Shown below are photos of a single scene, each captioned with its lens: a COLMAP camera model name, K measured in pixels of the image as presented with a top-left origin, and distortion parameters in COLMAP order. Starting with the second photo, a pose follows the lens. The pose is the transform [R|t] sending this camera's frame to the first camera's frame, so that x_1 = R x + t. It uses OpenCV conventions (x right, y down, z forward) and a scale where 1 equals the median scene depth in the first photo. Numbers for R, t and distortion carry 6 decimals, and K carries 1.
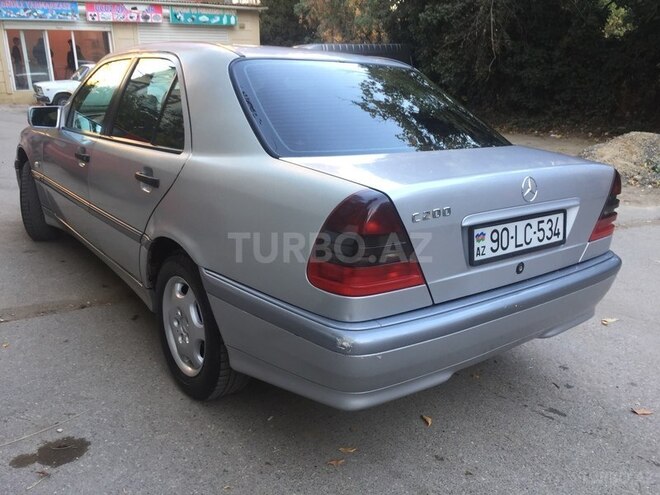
lens RADIAL K [[559.7, 0, 332.6], [0, 559.7, 249.5], [0, 0, 1]] dist [0.009240, -0.024512]
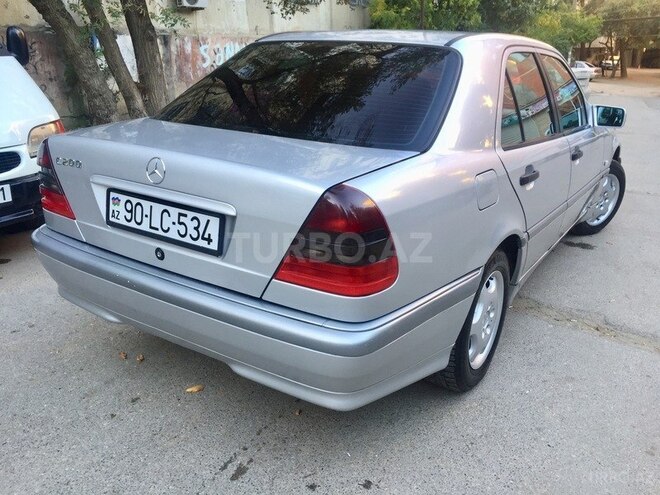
lens RADIAL K [[559.7, 0, 331.1], [0, 559.7, 247.0], [0, 0, 1]] dist [0.009240, -0.024512]
pose [[0.346461, 0.278496, -0.895770, 1.293151], [-0.292877, 0.939293, 0.178749, -0.234332], [0.891172, 0.200421, 0.406994, 0.876822]]
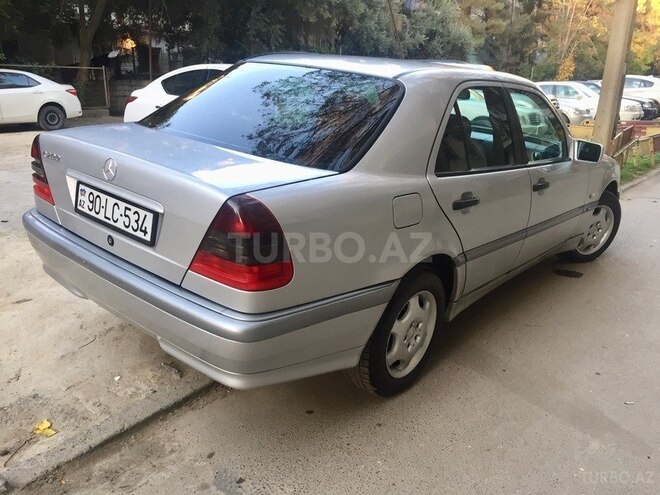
lens RADIAL K [[559.7, 0, 332.8], [0, 559.7, 246.9], [0, 0, 1]] dist [0.009240, -0.024512]
pose [[0.240107, 0.294149, -0.925108, 1.481890], [-0.364257, 0.910652, 0.195011, -0.334152], [0.899814, 0.290154, 0.325800, 1.046194]]
